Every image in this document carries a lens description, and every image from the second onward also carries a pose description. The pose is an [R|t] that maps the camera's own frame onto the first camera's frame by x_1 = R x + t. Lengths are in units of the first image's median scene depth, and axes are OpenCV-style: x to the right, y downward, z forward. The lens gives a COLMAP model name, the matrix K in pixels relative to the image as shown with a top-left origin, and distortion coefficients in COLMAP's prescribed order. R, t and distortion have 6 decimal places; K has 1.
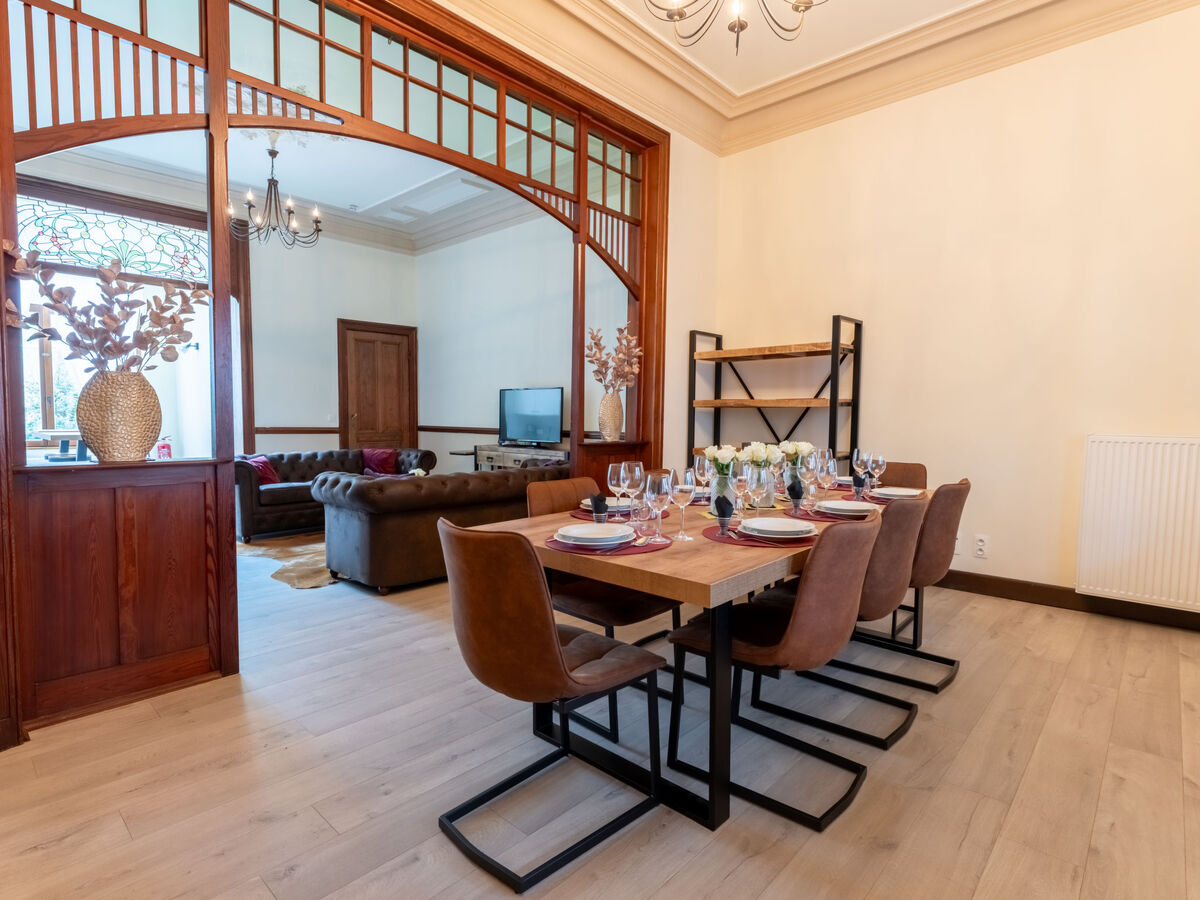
lens RADIAL K [[623.2, 0, 606.8], [0, 623.2, 456.6], [0, 0, 1]] dist [-0.002212, -0.000978]
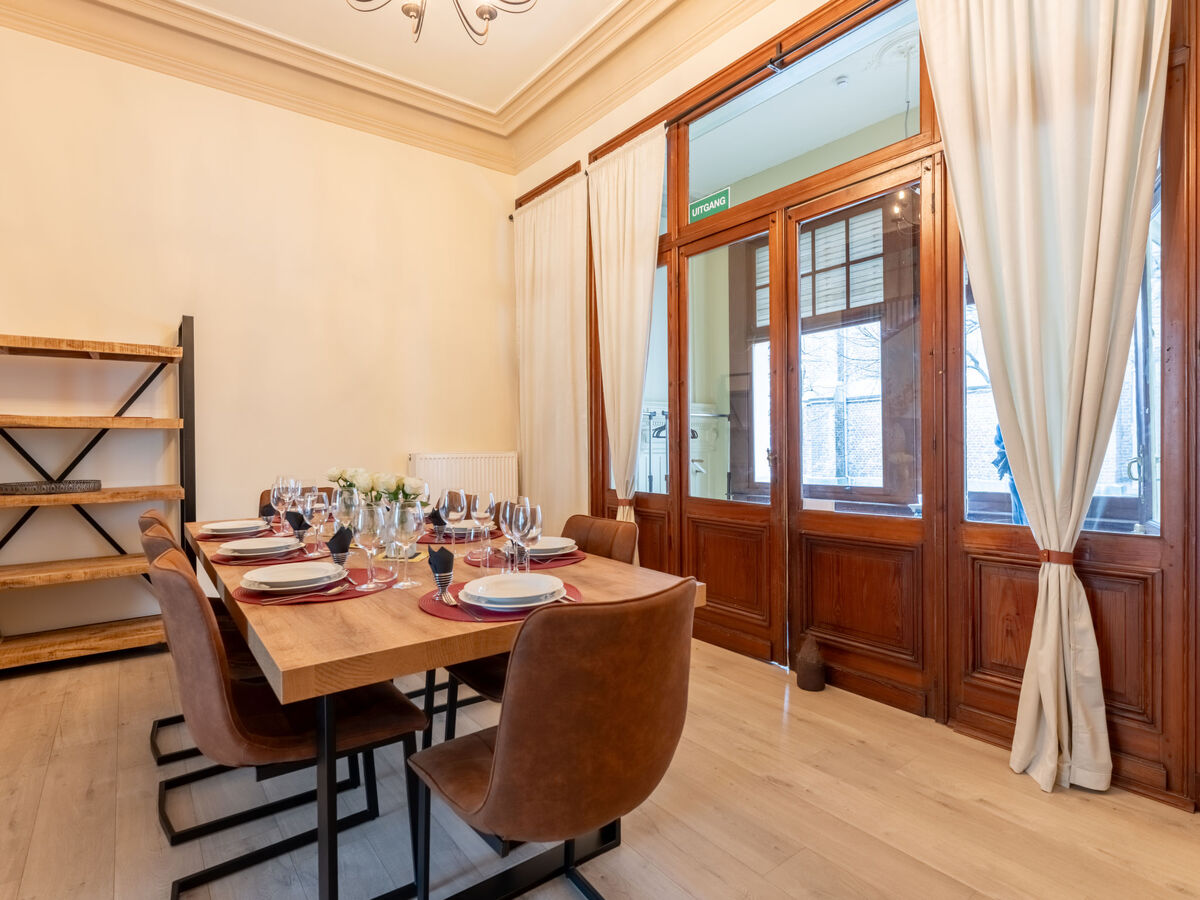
lens RADIAL K [[623.2, 0, 606.8], [0, 623.2, 456.6], [0, 0, 1]] dist [-0.002212, -0.000978]
pose [[0.175692, -0.023888, 0.984155, -0.303974], [0.072846, 0.997280, 0.011202, -0.013947], [-0.981746, 0.069723, 0.176954, 0.316538]]
